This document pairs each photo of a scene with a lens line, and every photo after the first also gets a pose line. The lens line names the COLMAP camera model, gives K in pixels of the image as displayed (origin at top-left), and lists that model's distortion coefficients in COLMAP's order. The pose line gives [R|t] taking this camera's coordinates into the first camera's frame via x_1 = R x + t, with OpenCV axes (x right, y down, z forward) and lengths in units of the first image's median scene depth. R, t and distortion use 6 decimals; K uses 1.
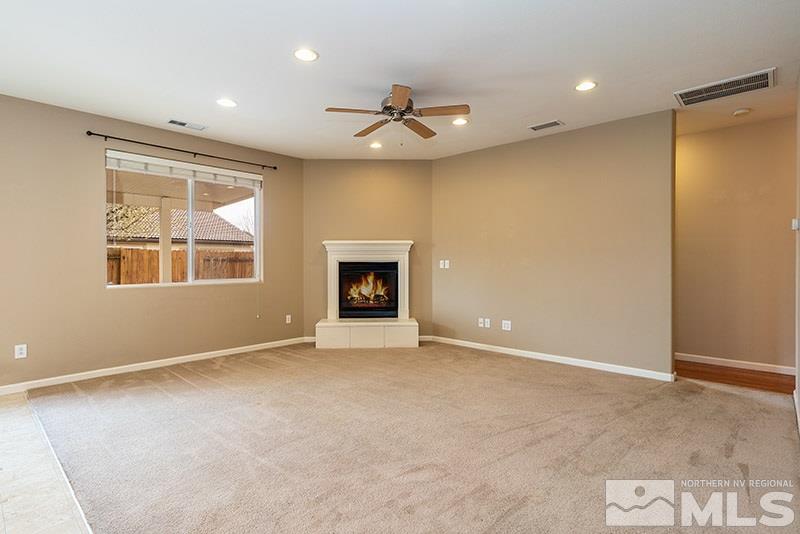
lens RADIAL K [[405.9, 0, 396.9], [0, 405.9, 264.6], [0, 0, 1]] dist [-0.015652, 0.006650]
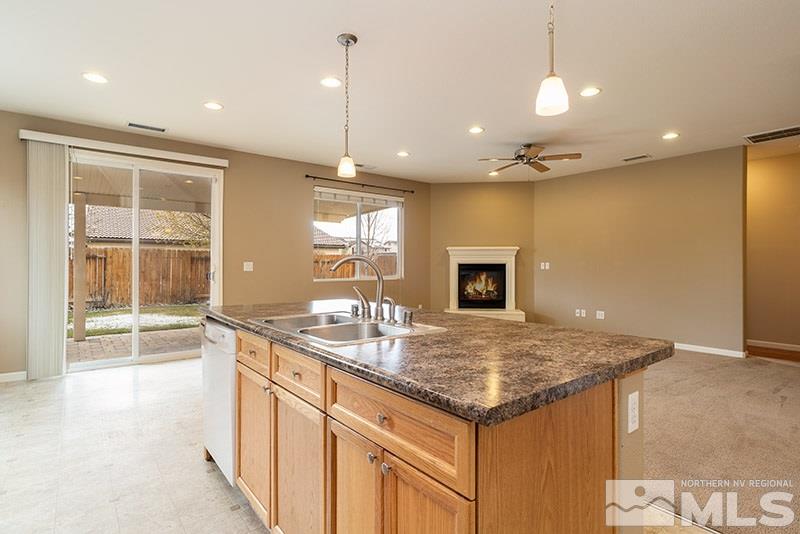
lens RADIAL K [[405.9, 0, 400.1], [0, 405.9, 262.3], [0, 0, 1]] dist [-0.015652, 0.006650]
pose [[0.989597, 0.002779, -0.143840, -0.148456], [-0.004358, 0.999934, -0.010664, 0.003277], [0.143801, 0.011180, 0.989544, -0.295461]]
